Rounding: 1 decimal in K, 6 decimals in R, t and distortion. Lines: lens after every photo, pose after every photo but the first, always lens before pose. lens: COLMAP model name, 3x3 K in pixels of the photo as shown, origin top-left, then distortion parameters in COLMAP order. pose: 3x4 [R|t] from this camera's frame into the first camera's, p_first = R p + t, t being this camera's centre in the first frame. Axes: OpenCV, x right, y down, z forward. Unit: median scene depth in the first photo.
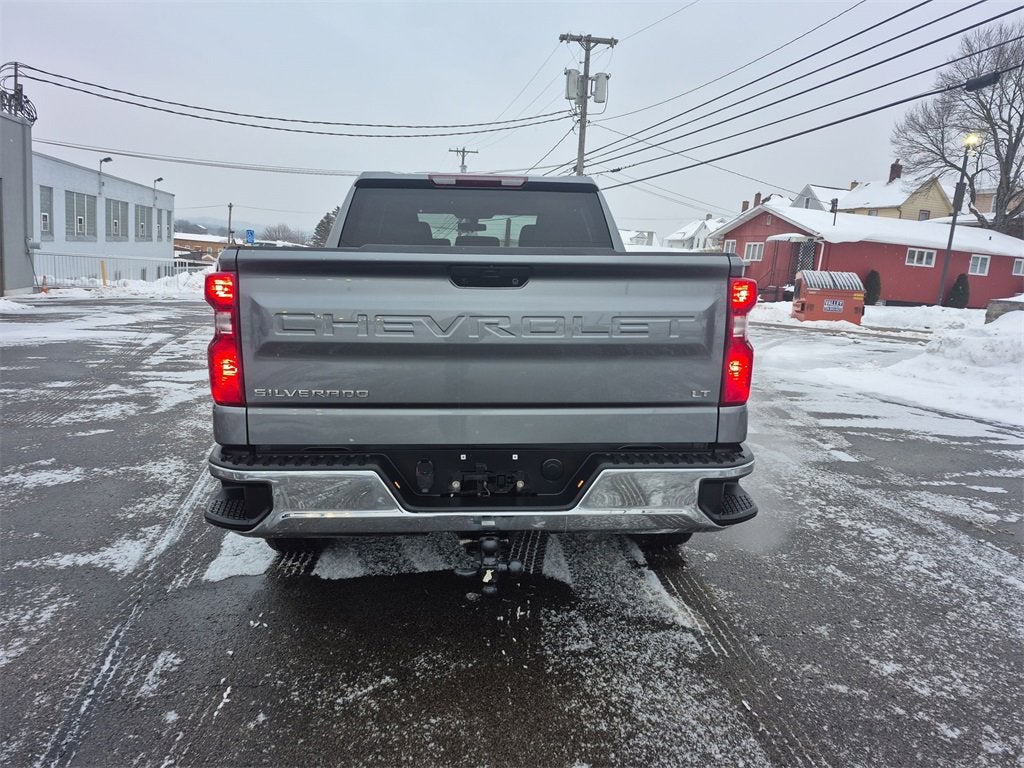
lens RADIAL K [[708.7, 0, 512.0], [0, 708.7, 384.0], [0, 0, 1]] dist [0.071363, -0.063107]
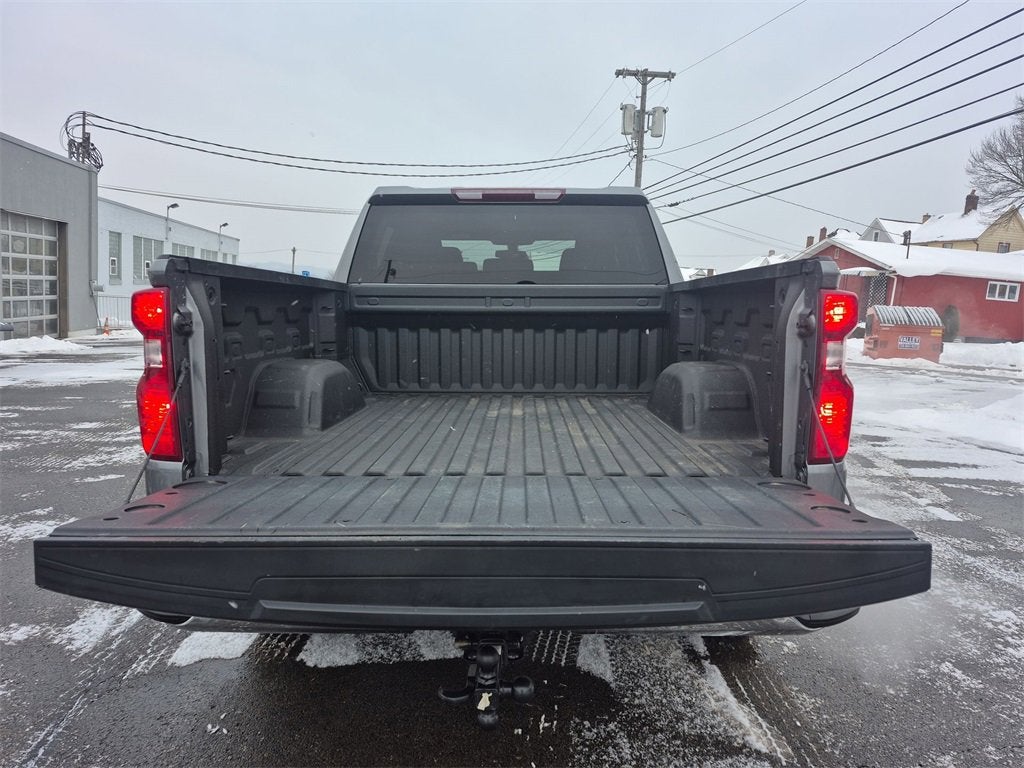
lens RADIAL K [[711.4, 0, 517.9], [0, 711.4, 400.9], [0, 0, 1]] dist [0.059533, -0.054258]
pose [[0.997401, 0.000570, -0.072043, 0.029012], [-0.002876, 0.999487, -0.031911, -0.005855], [0.071988, 0.032036, 0.996891, 0.148199]]
